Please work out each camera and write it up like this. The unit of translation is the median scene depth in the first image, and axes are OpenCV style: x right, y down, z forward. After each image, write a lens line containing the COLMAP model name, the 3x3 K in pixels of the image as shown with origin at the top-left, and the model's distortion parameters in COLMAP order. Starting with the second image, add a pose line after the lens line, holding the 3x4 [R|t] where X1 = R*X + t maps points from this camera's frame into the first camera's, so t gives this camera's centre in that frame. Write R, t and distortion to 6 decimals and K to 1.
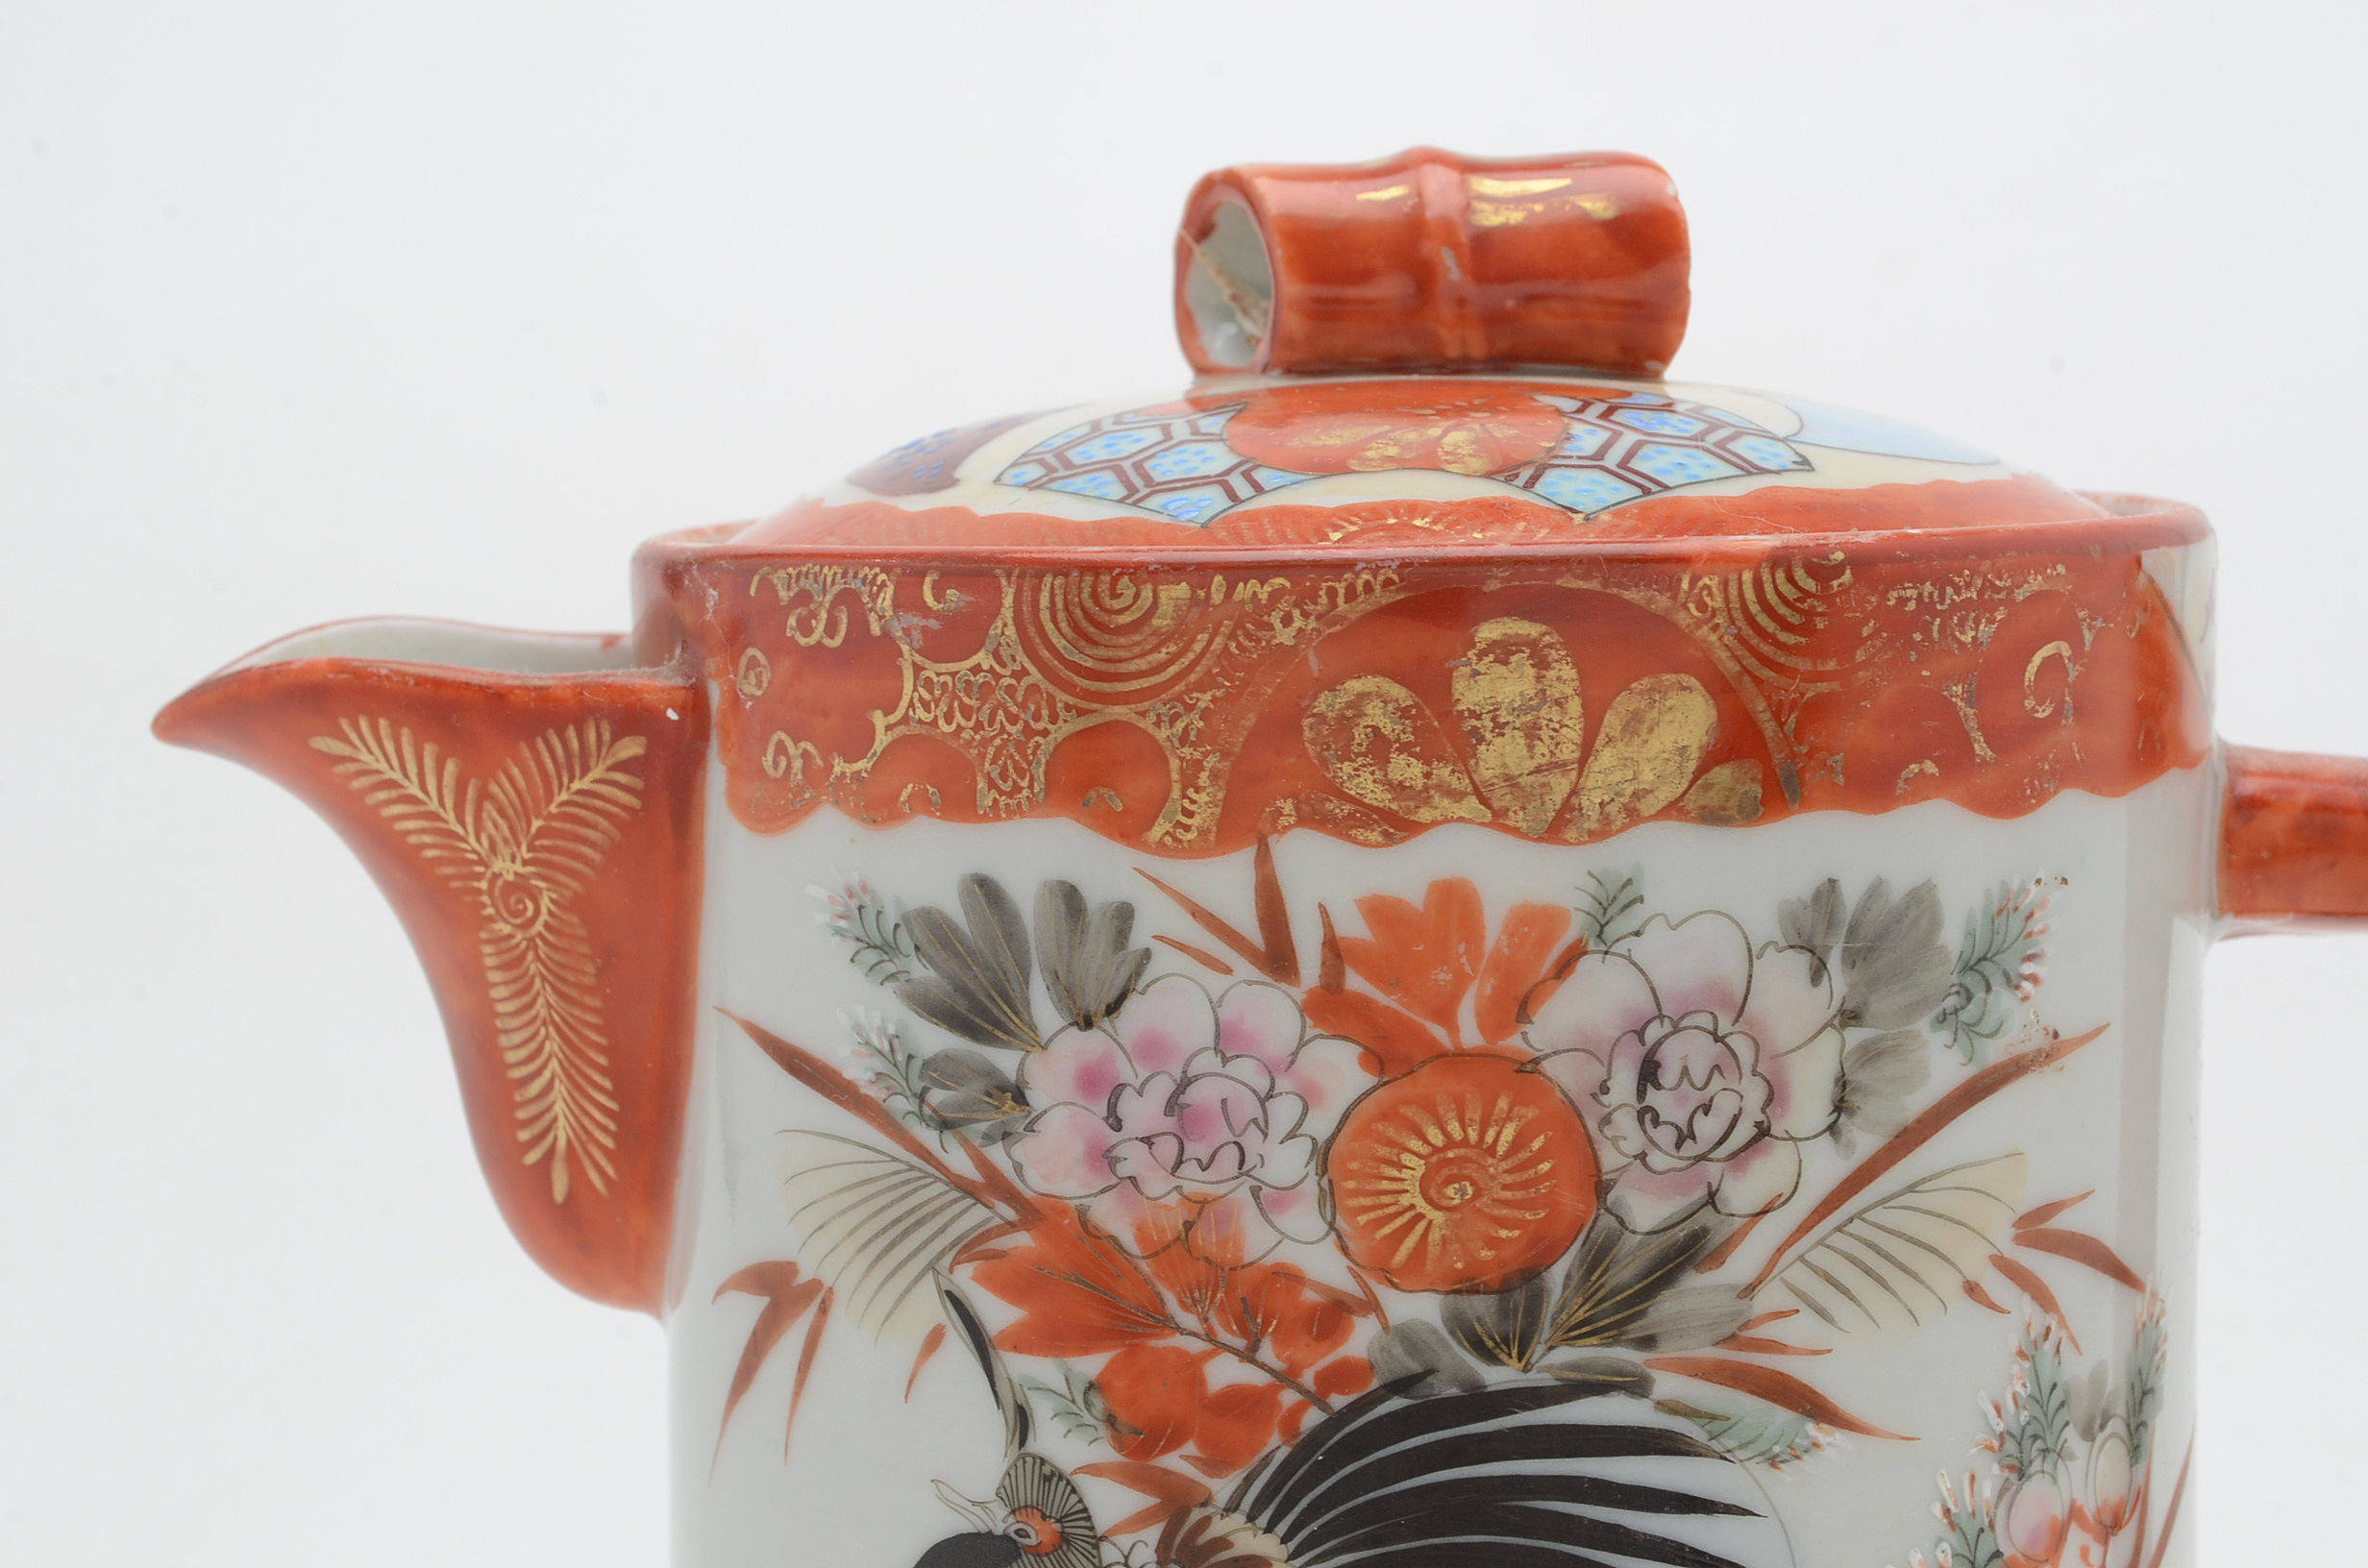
lens RADIAL K [[5259.4, 0, 1171.0], [0, 5259.4, 784.8], [0, 0, 1]] dist [0.029022, 0.000000]
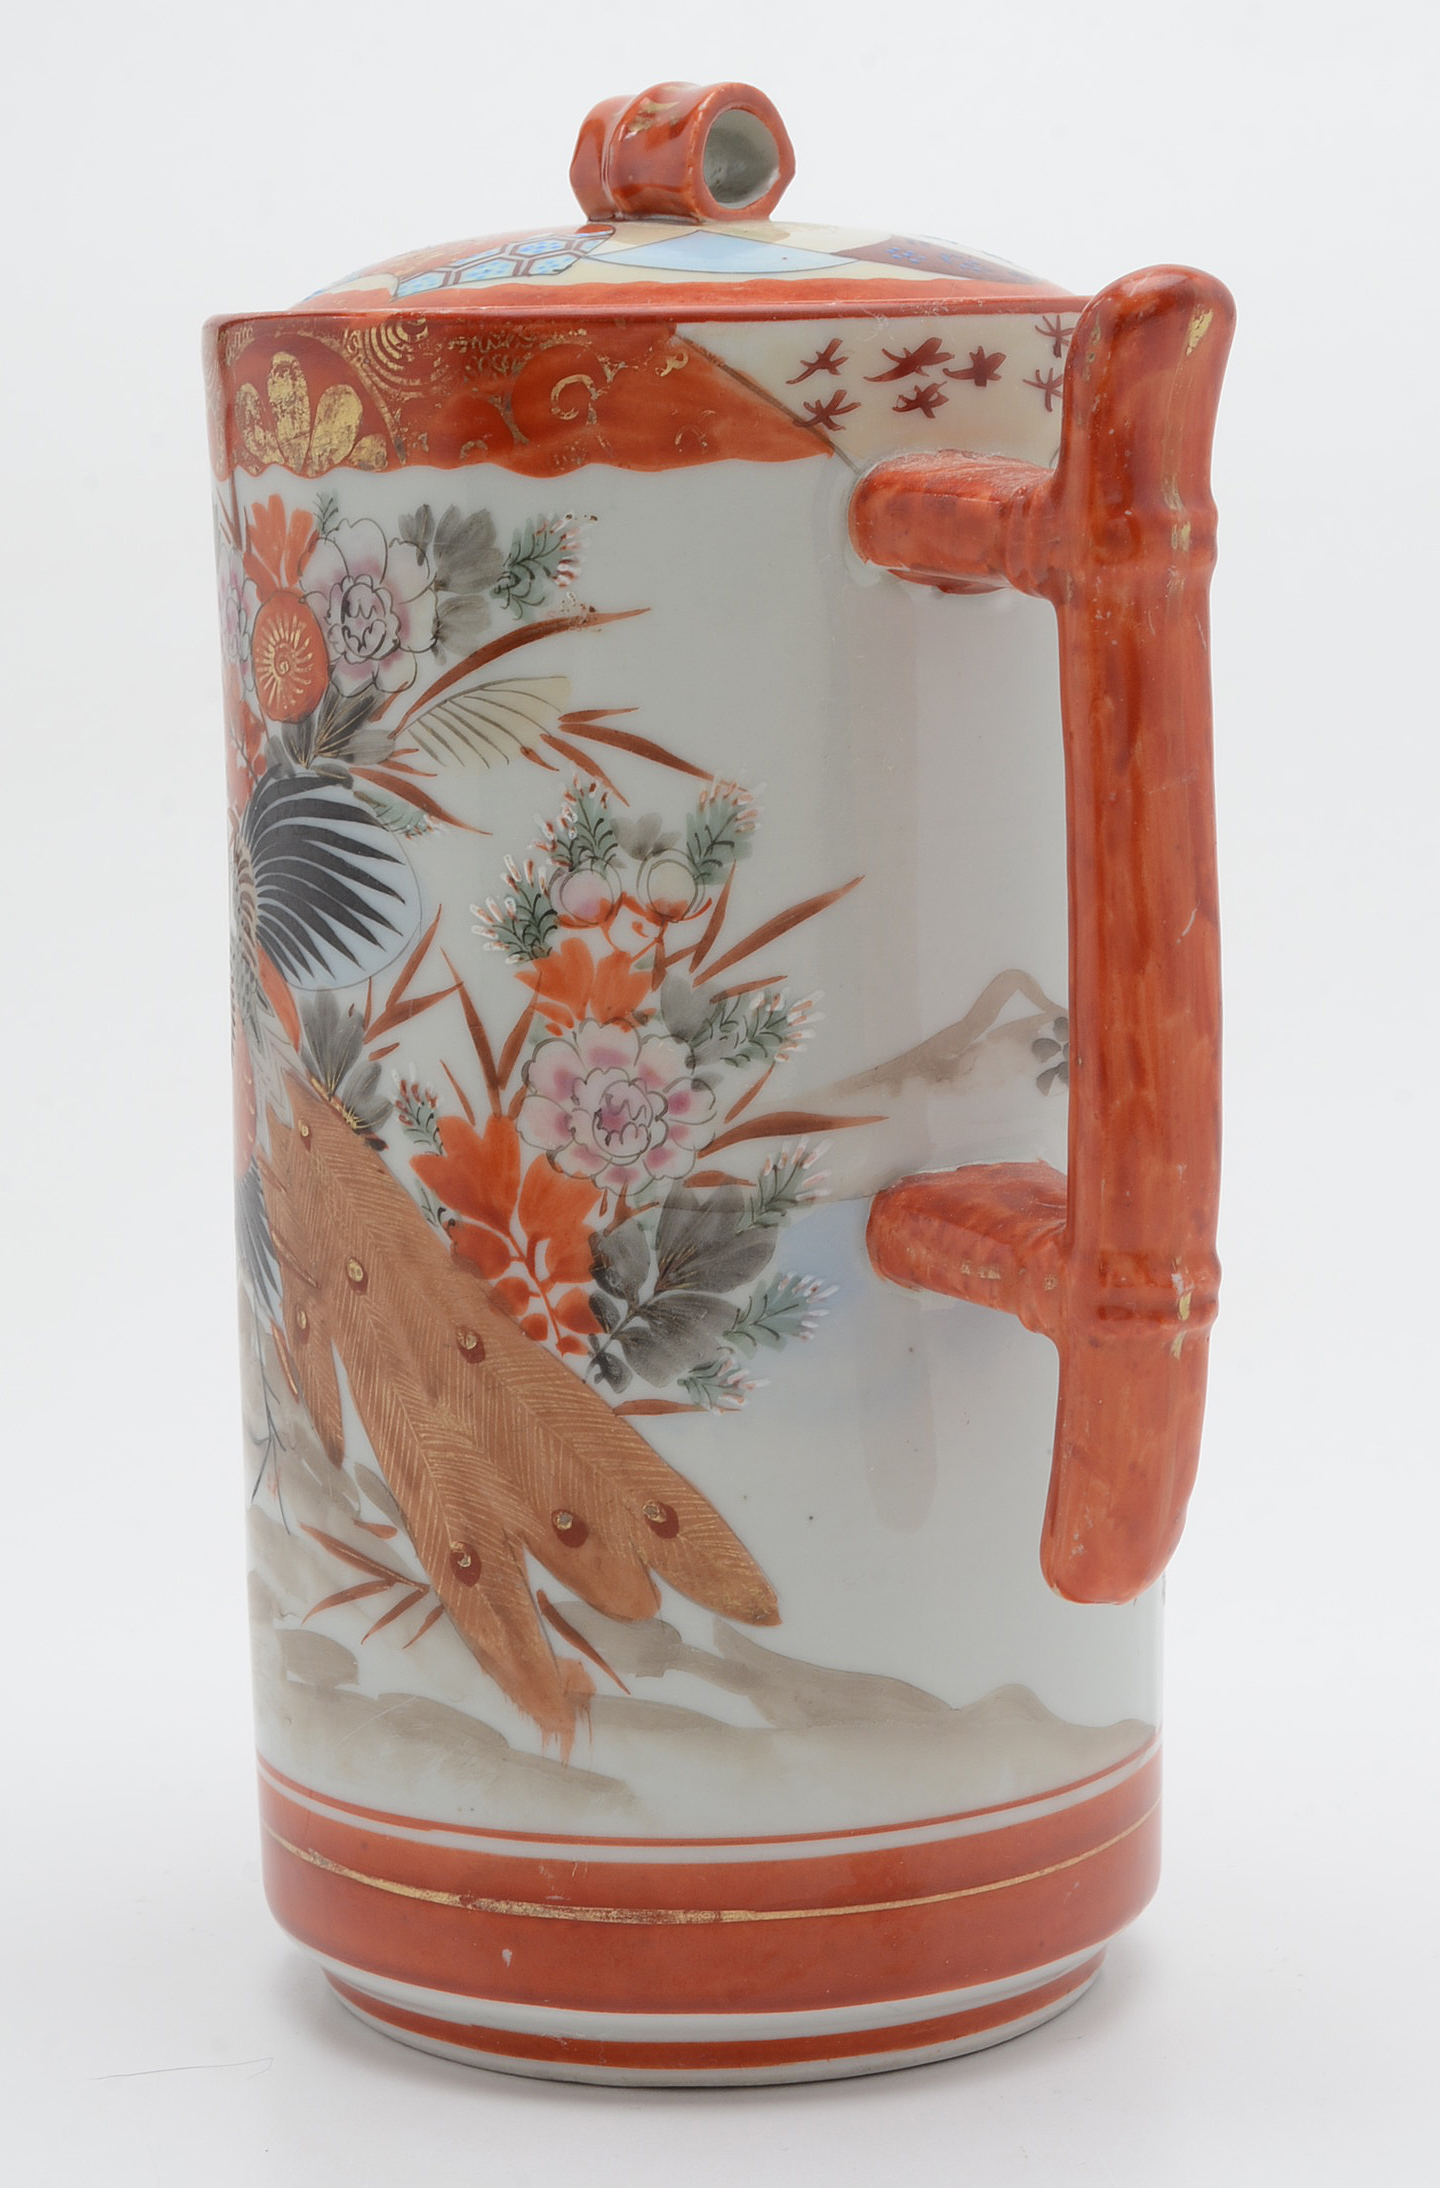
lens RADIAL K [[5508.4, 0, 614.9], [0, 5508.4, 1017.1], [0, 0, 1]] dist [0.041049, 0.000000]
pose [[0.557773, 0.106895, -0.823081, 1.683497], [-0.062408, 0.994266, 0.086836, 0.024060], [0.827644, 0.002932, 0.561246, 0.012907]]
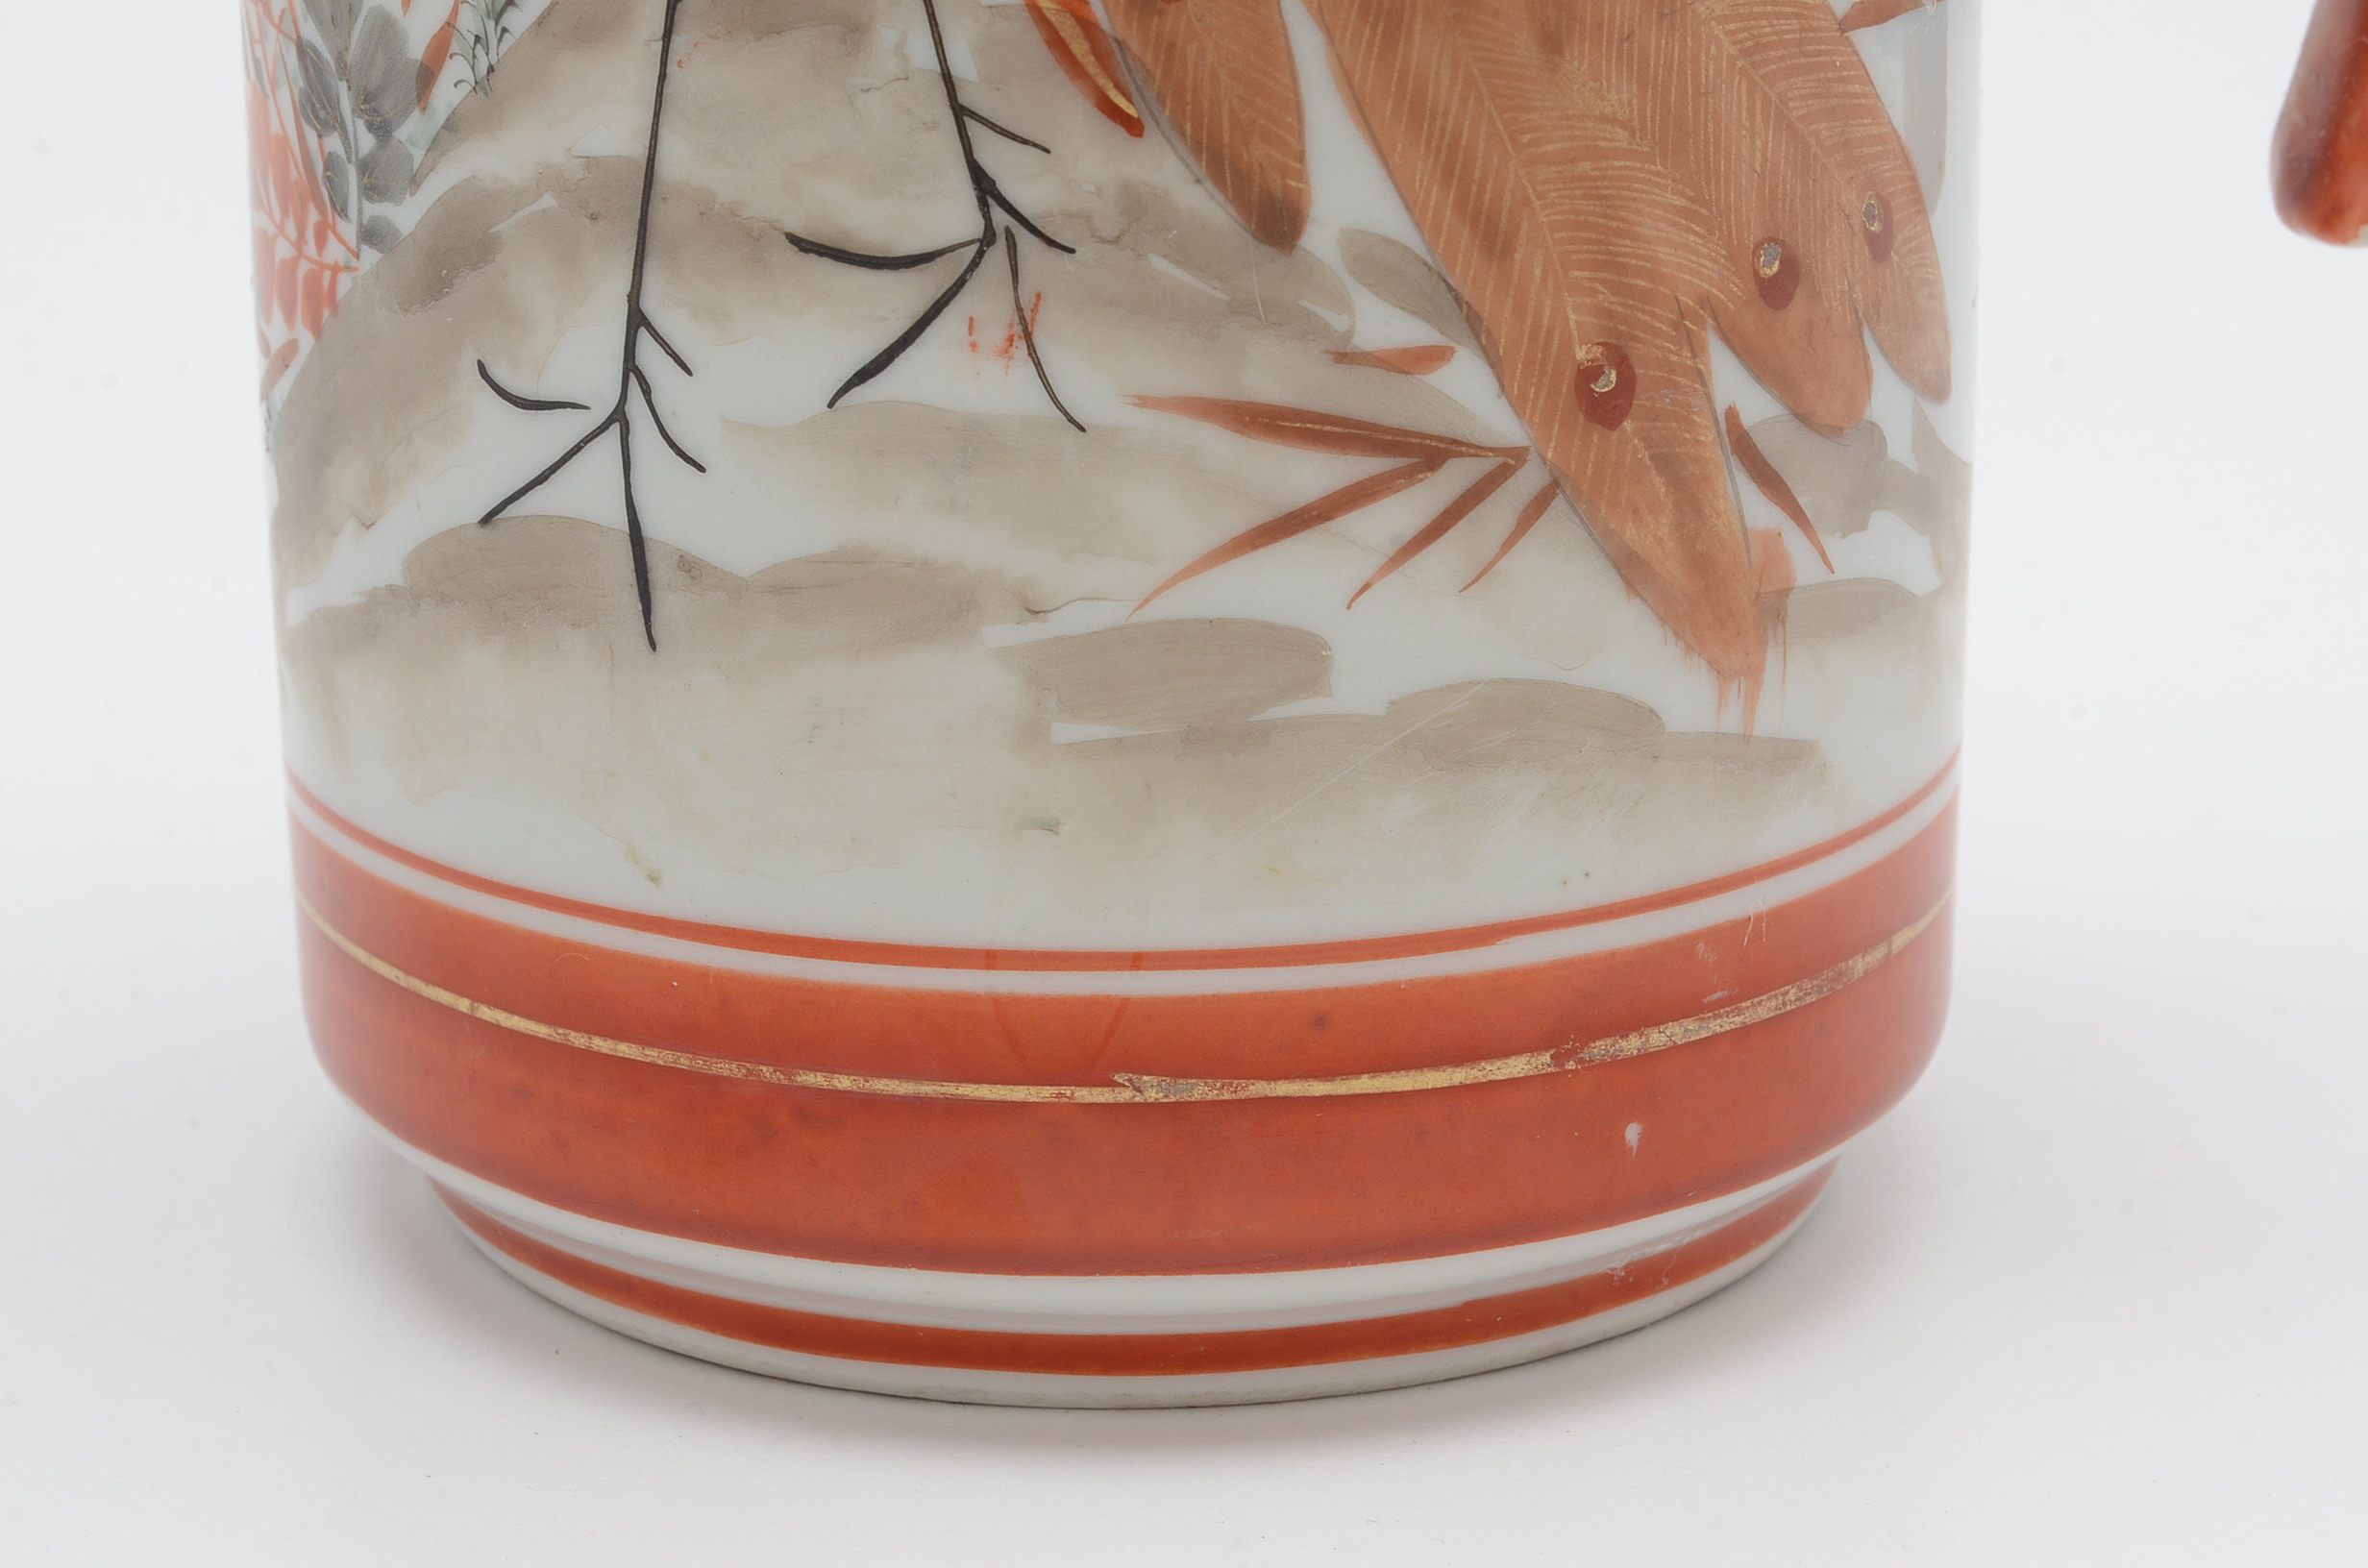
lens RADIAL K [[5259.4, 0, 1175.5], [0, 5259.4, 796.5], [0, 0, 1]] dist [0.029022, 0.000000]
pose [[0.998581, -0.004617, 0.053054, 0.014520], [-0.005367, 0.982436, 0.186521, 0.277950], [-0.052983, -0.186541, 0.981017, 0.146764]]
